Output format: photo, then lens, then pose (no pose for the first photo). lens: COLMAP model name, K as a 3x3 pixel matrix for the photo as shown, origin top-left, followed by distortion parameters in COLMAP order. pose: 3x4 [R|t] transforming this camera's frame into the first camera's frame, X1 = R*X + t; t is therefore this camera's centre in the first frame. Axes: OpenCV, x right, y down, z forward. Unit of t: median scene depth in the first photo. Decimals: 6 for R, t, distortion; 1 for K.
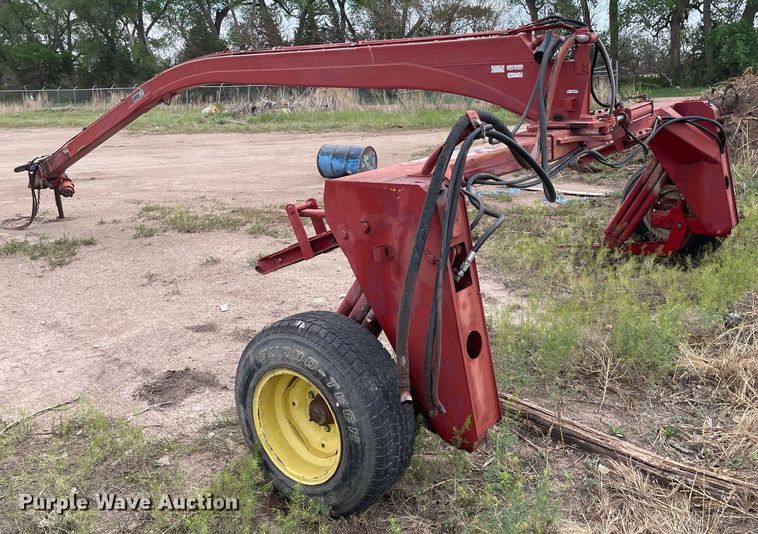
lens RADIAL K [[684.5, 0, 379.0], [0, 684.5, 267.0], [0, 0, 1]] dist [0.058056, -0.002809]
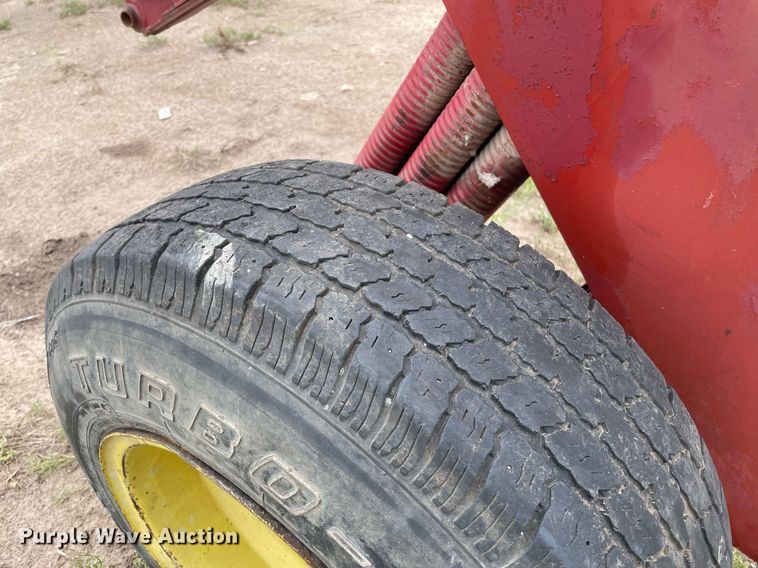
lens RADIAL K [[589.4, 0, 380.2], [0, 589.4, 275.2], [0, 0, 1]] dist [0.090399, -0.137522]
pose [[0.998997, -0.043342, 0.011218, -0.063949], [0.036843, 0.938245, 0.344004, 0.029791], [-0.025435, -0.343246, 0.938901, 0.764740]]
